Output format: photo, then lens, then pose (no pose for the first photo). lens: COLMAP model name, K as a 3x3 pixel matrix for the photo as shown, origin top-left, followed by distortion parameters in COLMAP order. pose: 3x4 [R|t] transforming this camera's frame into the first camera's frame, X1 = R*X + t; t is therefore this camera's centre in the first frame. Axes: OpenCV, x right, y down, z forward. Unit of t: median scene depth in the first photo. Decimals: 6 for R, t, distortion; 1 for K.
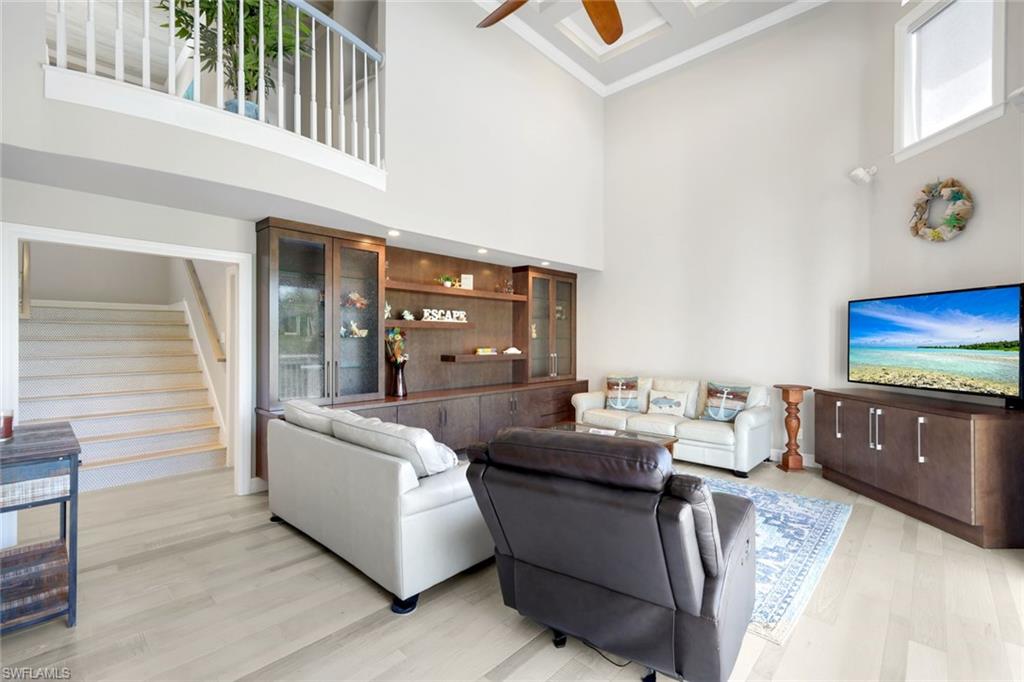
lens RADIAL K [[449.9, 0, 511.5], [0, 449.9, 341.0], [0, 0, 1]] dist [0.002995, -0.000583]
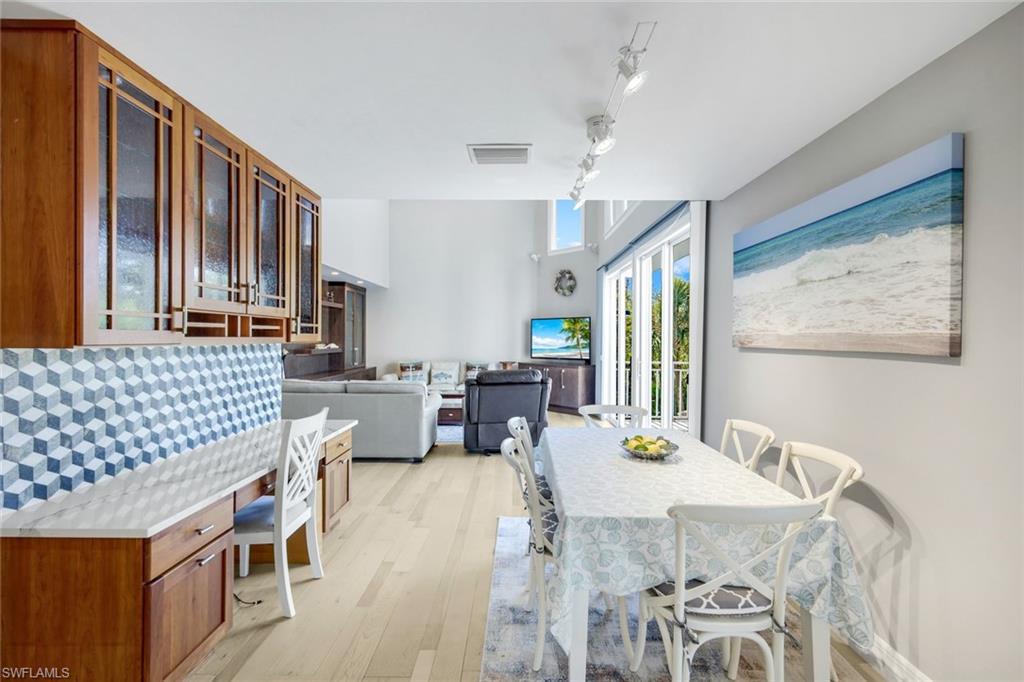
lens RADIAL K [[449.9, 0, 511.8], [0, 449.9, 340.2], [0, 0, 1]] dist [0.002995, -0.000583]
pose [[0.742705, 0.000569, 0.669619, -0.556732], [-0.000654, 1.000000, -0.000124, 0.006679], [-0.669619, -0.000346, 0.742705, -0.373398]]
